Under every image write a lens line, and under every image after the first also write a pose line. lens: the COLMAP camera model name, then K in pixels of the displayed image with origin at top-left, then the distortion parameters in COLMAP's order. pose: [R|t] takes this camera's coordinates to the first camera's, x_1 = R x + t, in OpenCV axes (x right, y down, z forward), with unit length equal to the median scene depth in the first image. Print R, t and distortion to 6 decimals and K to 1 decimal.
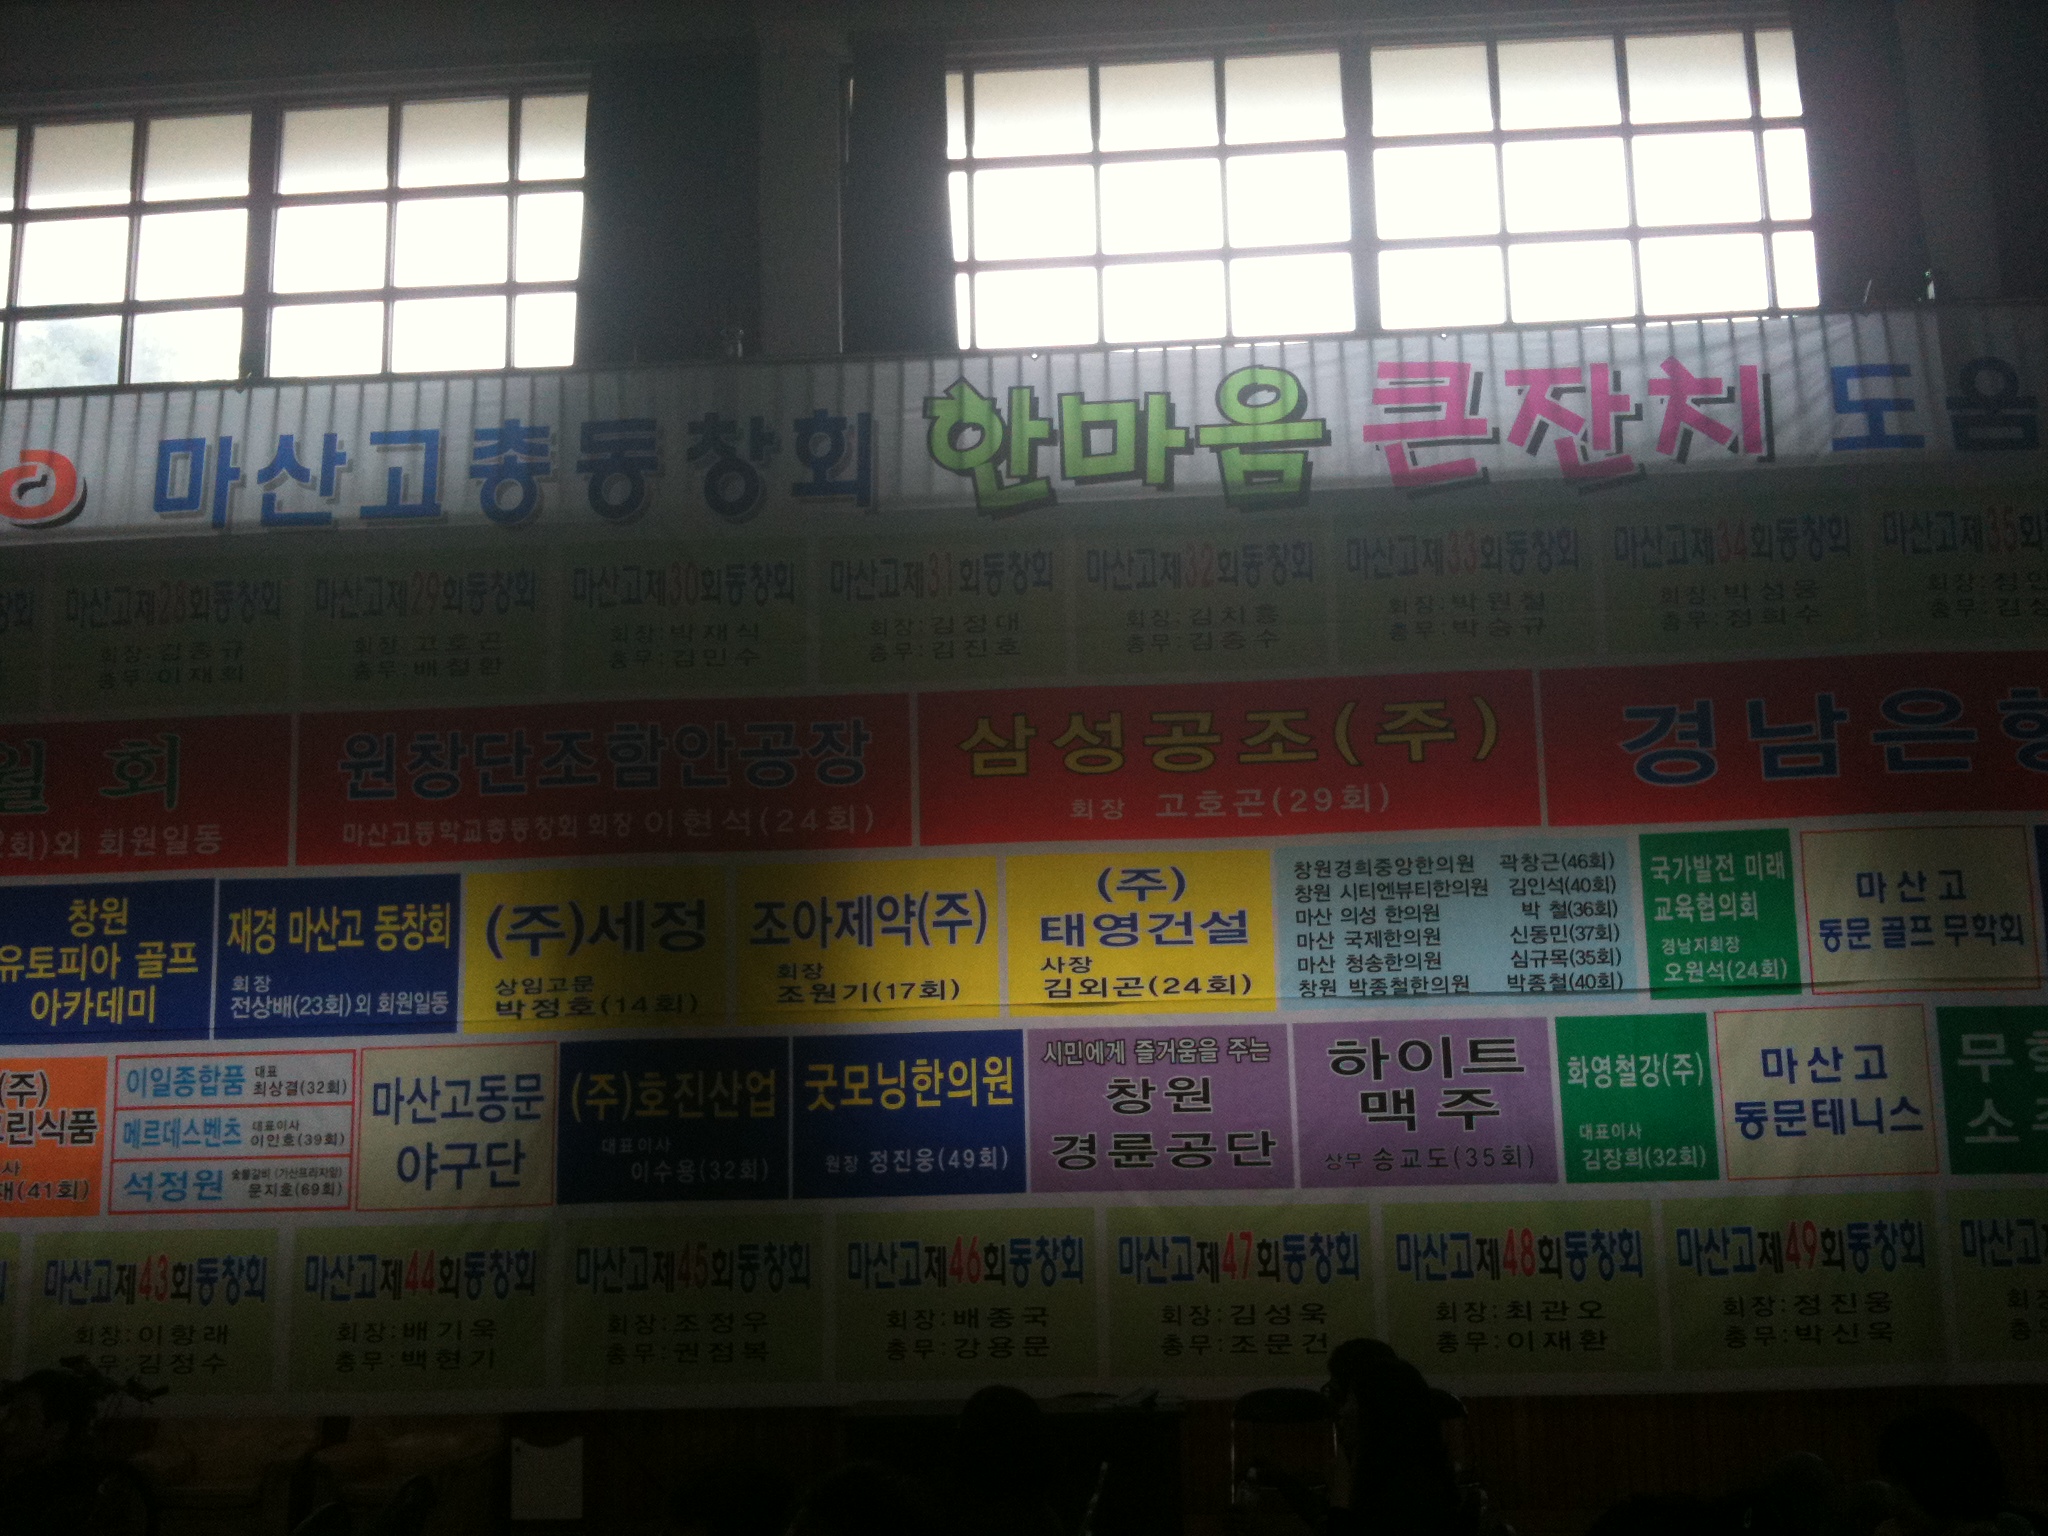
lens RADIAL K [[2199.4, 0, 1023.4], [0, 2199.4, 774.8], [0, 0, 1]] dist [0.047515, 0.000000]
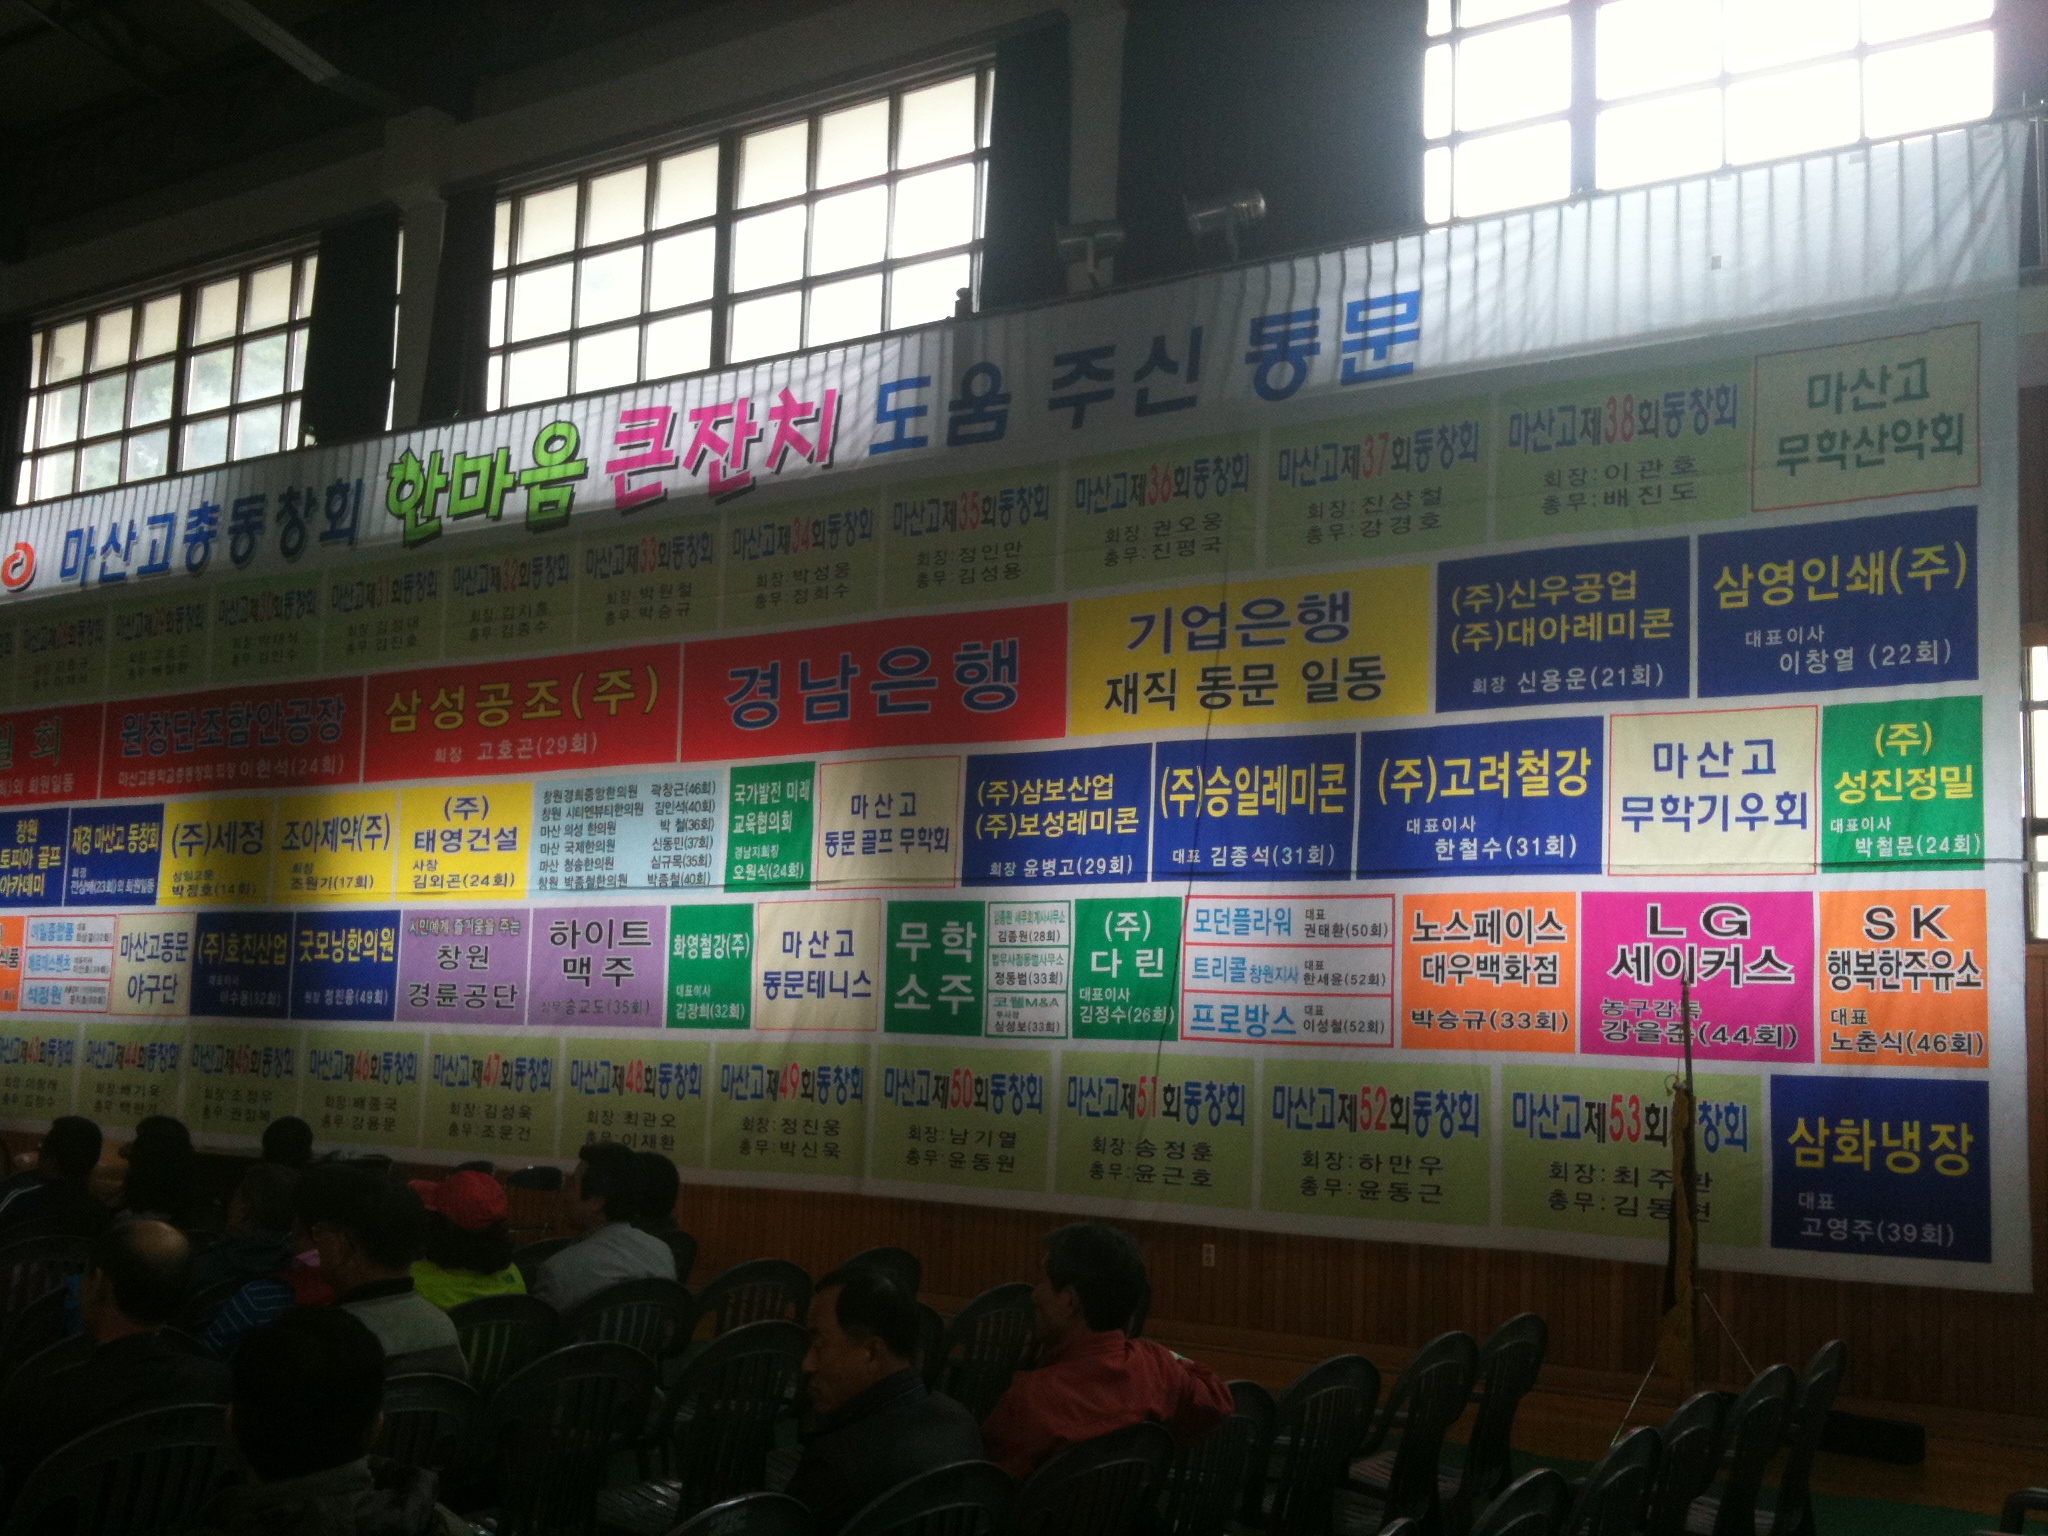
lens RADIAL K [[2311.0, 0, 1023.8], [0, 2311.0, 758.4], [0, 0, 1]] dist [0.002300, 0.000000]
pose [[0.854210, -0.019352, -0.519567, 1.121510], [0.053565, 0.997265, 0.050919, -0.038047], [0.517161, -0.071326, 0.852911, -0.075625]]
